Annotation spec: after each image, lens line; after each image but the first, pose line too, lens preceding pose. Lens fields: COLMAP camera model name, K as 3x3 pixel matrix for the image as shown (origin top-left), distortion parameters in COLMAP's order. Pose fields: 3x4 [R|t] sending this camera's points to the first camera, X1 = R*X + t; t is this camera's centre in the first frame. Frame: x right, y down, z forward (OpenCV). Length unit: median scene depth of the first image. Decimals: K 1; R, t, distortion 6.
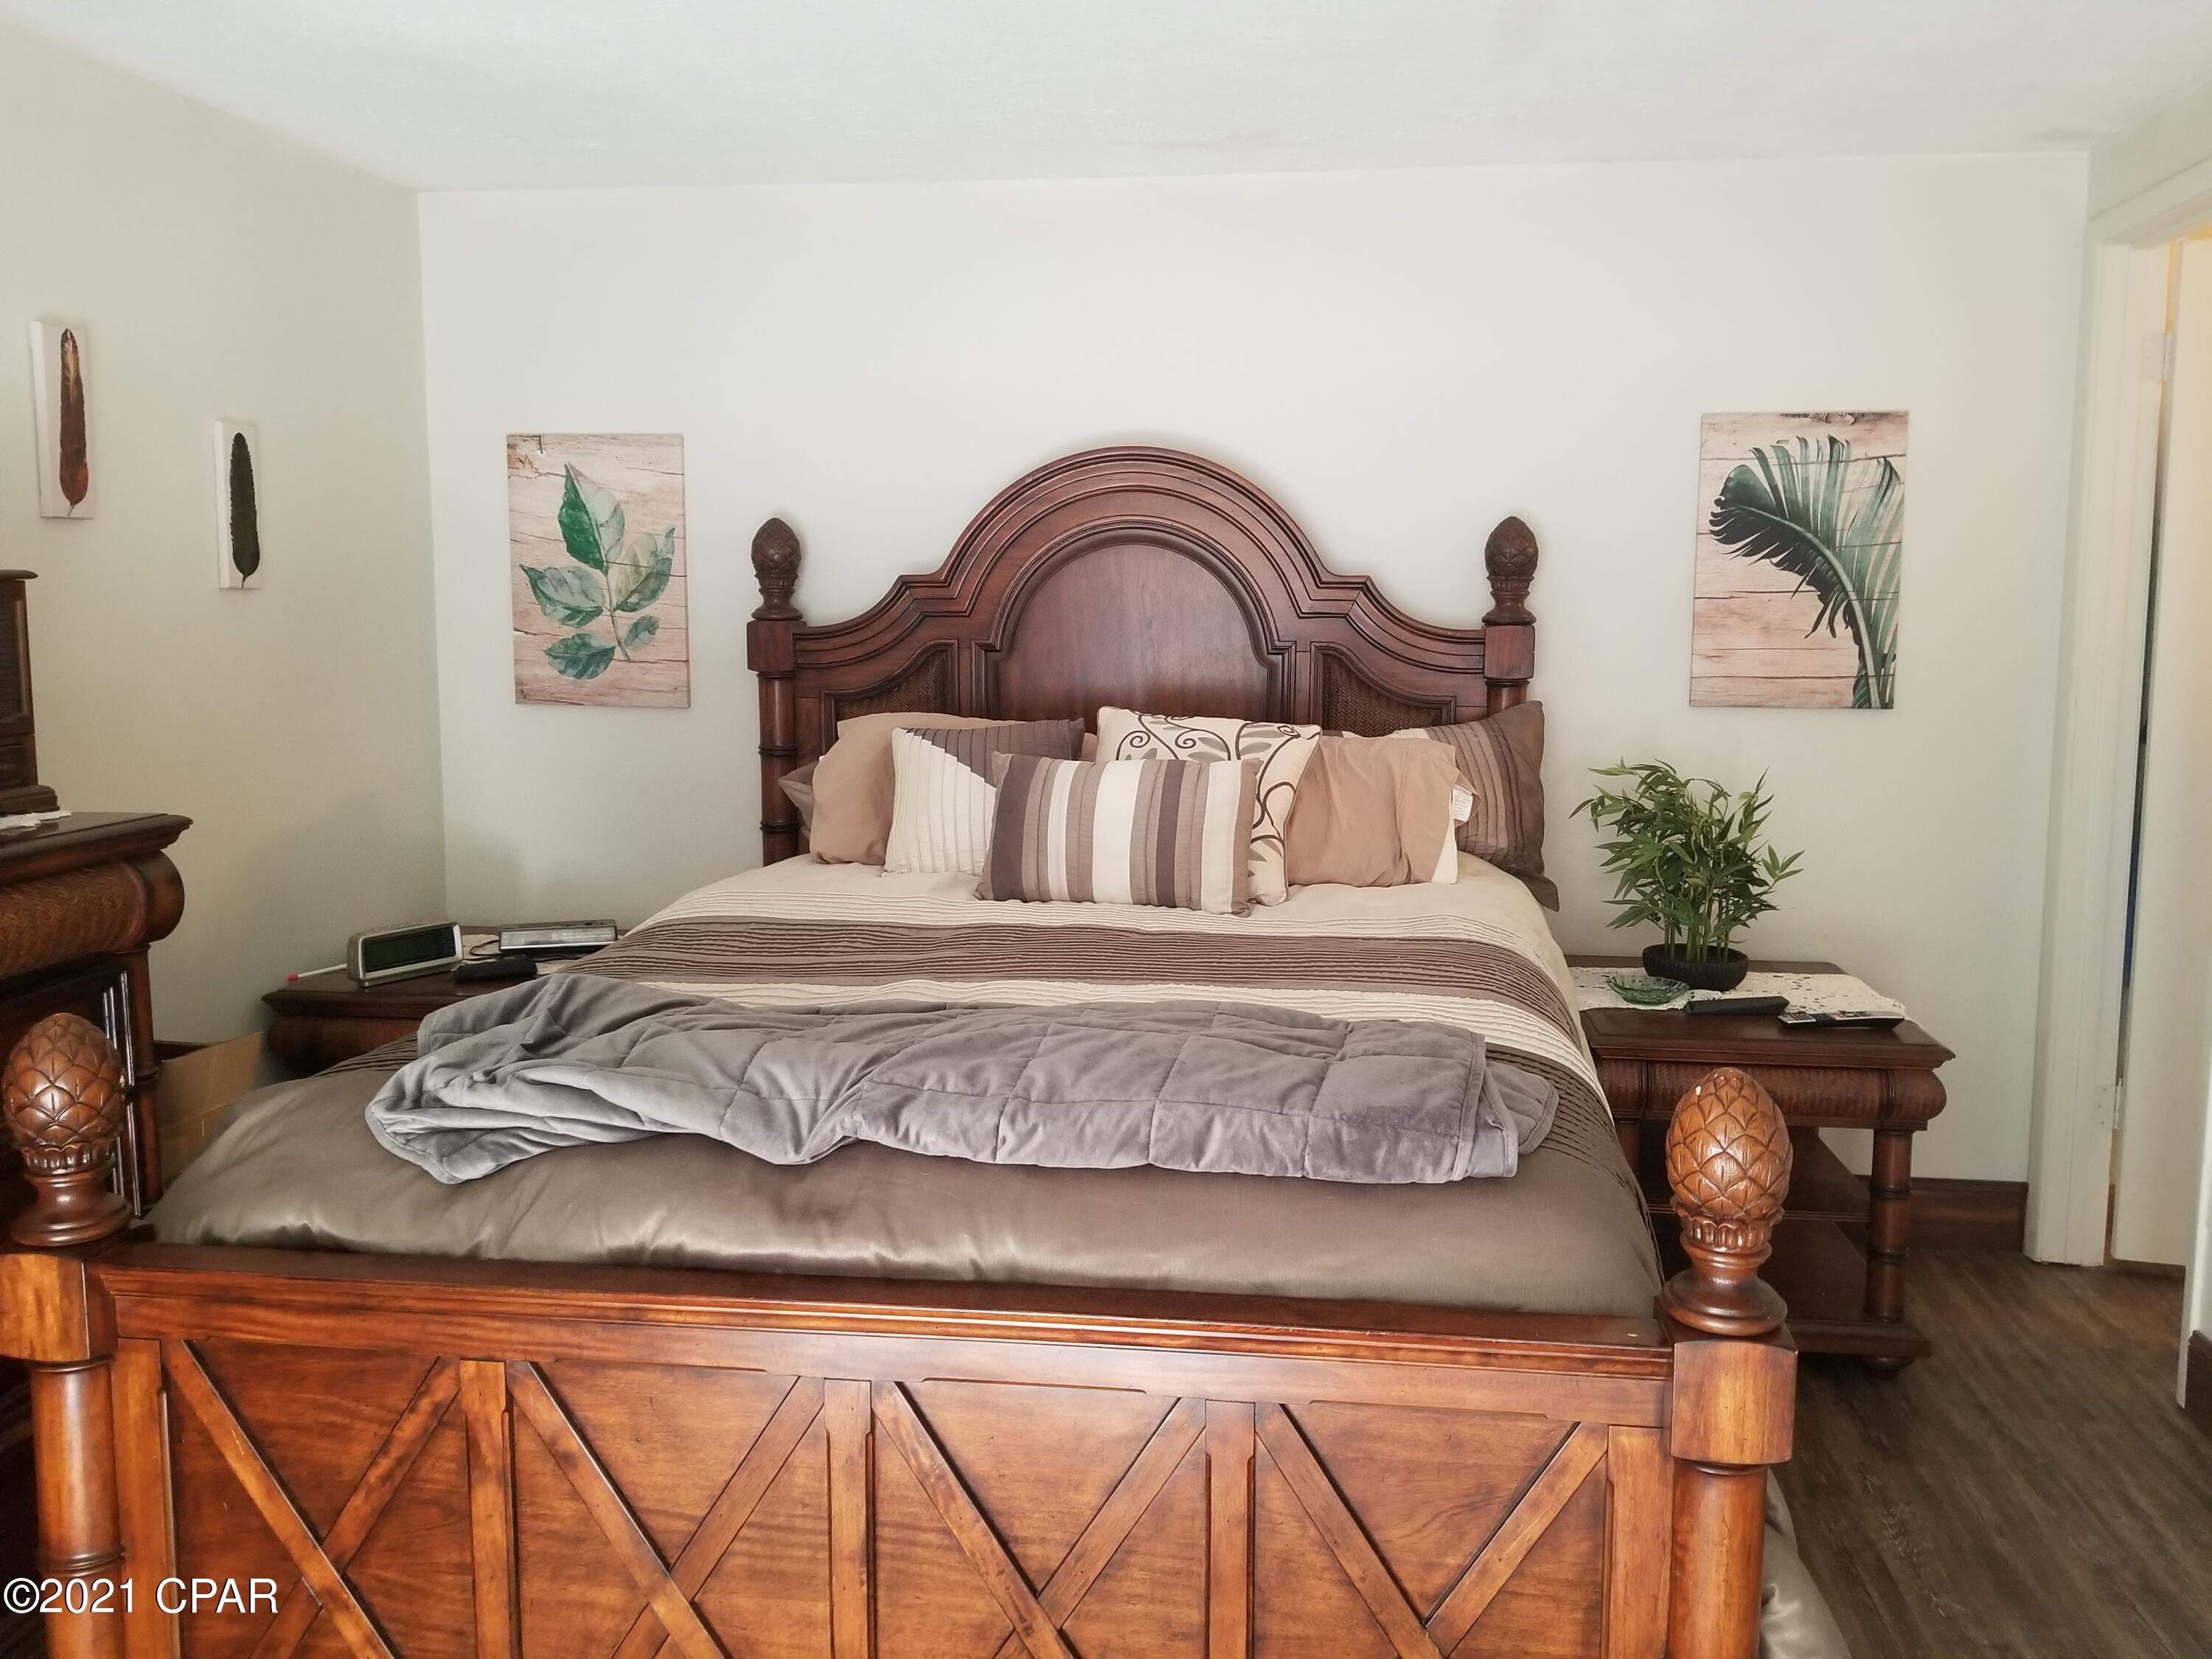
lens RADIAL K [[1697.0, 0, 1232.4], [0, 1697.0, 780.9], [0, 0, 1]] dist [0.073383, -0.108313]
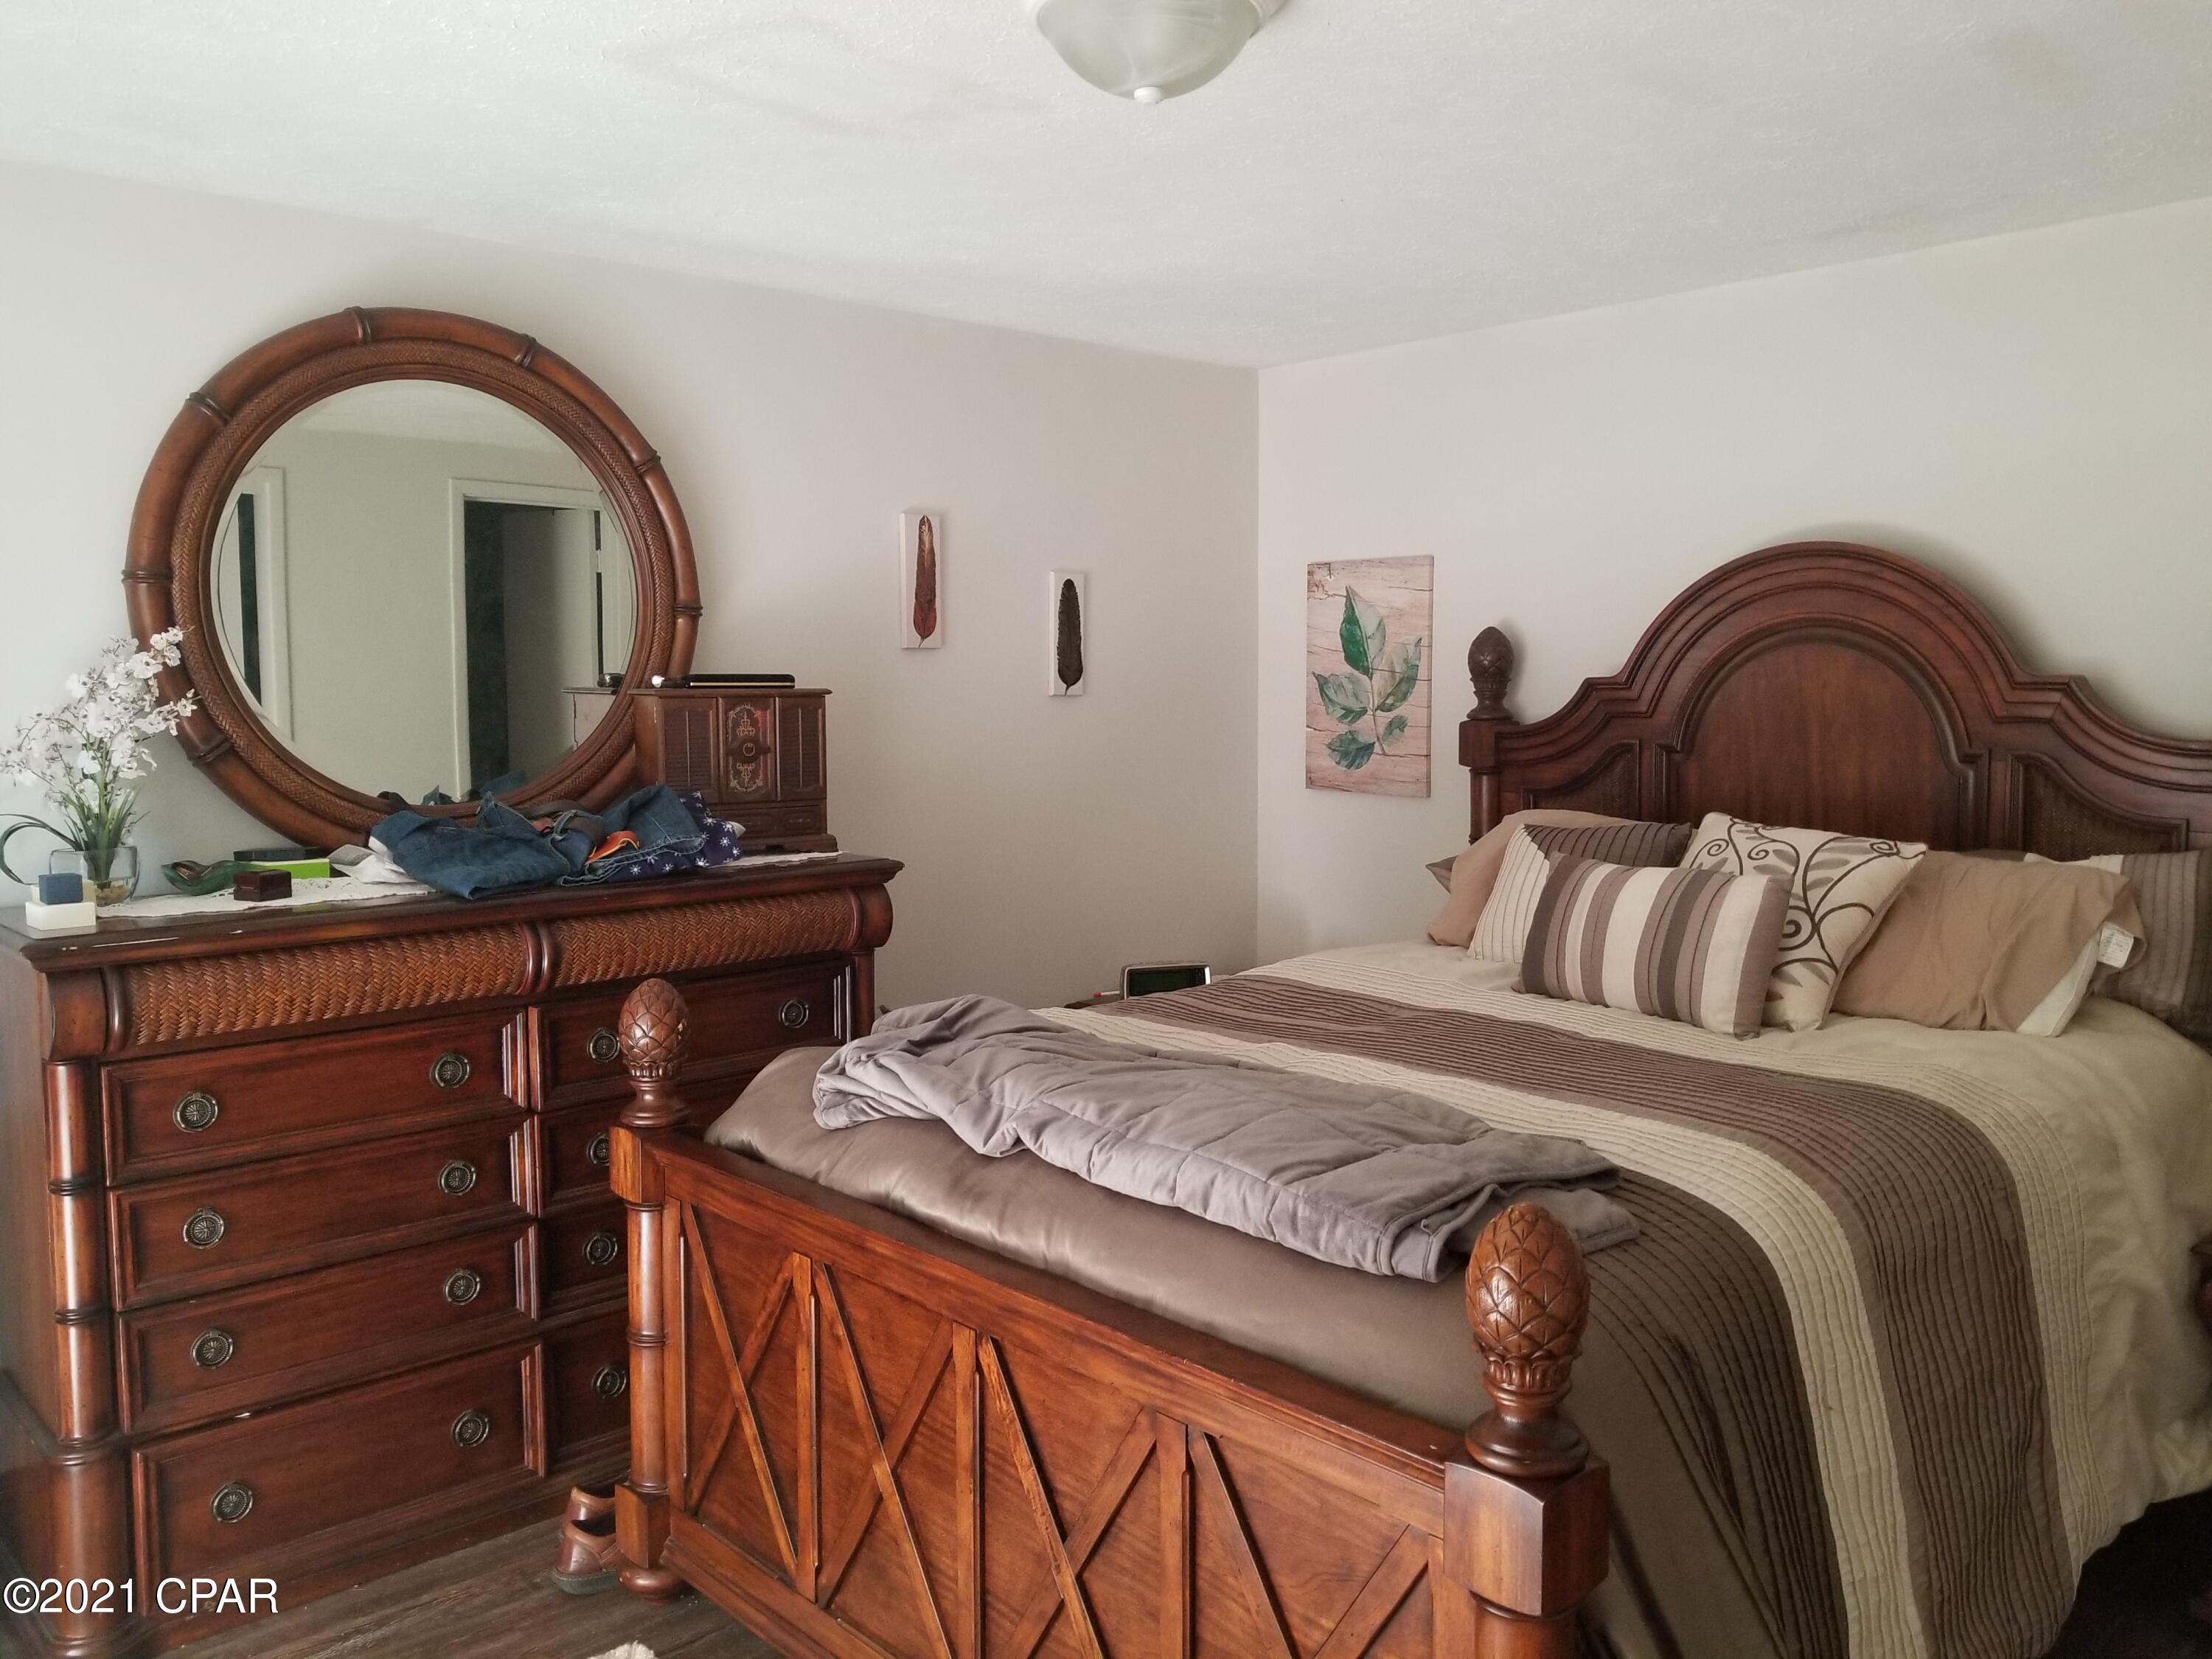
lens RADIAL K [[1697.0, 0, 1145.2], [0, 1697.0, 779.3], [0, 0, 1]] dist [0.073383, -0.108313]
pose [[0.772576, 0.031928, -0.634119, 0.314142], [-0.064170, 0.997547, -0.027954, -0.015155], [0.631672, 0.062288, 0.772730, 0.030932]]
